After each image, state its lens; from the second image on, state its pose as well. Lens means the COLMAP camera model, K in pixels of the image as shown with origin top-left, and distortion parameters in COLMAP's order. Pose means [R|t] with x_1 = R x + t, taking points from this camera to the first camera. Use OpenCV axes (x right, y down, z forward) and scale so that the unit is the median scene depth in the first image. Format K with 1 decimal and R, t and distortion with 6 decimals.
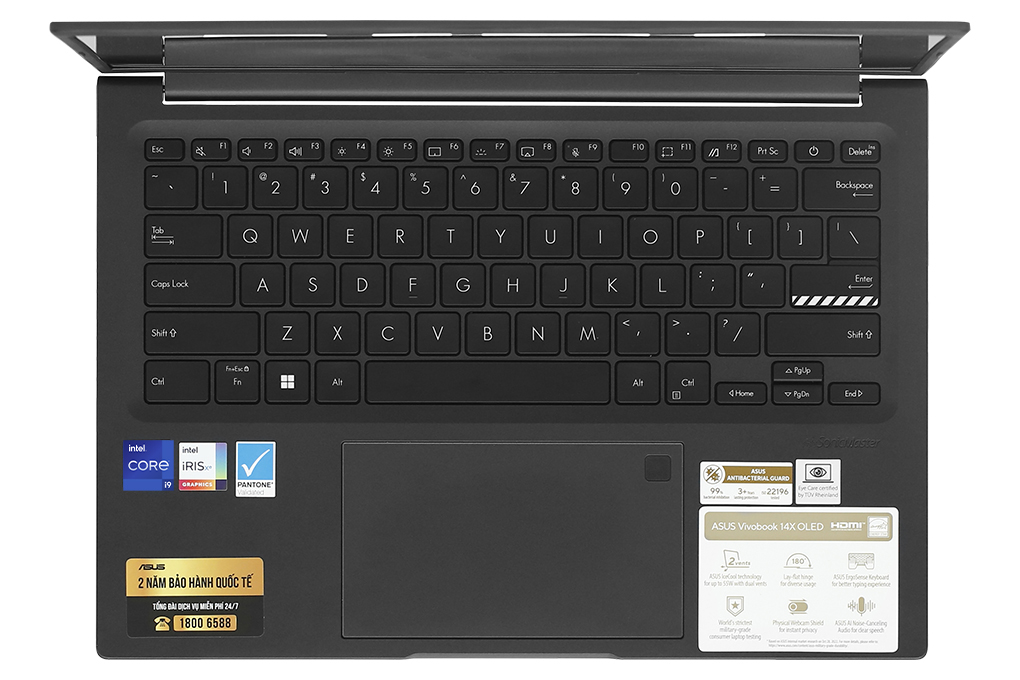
lens RADIAL K [[3917.3, 0, 510.9], [0, 3917.3, 341.4], [0, 0, 1]] dist [-0.231306, 0.000000]
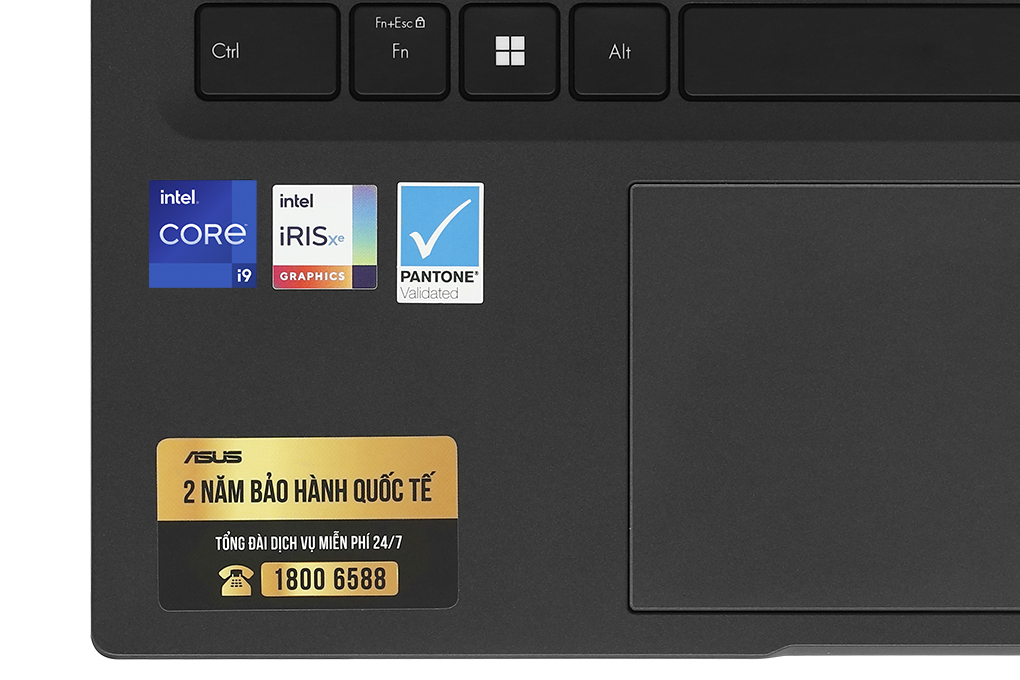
lens RADIAL K [[3917.3, 0, 508.5], [0, 3917.3, 337.4], [0, 0, 1]] dist [-0.231306, 0.000000]
pose [[0.999996, 0.001560, -0.002229, -0.056300], [-0.001425, 0.998231, 0.059429, 0.016550], [0.002318, -0.059426, 0.998230, 0.543855]]
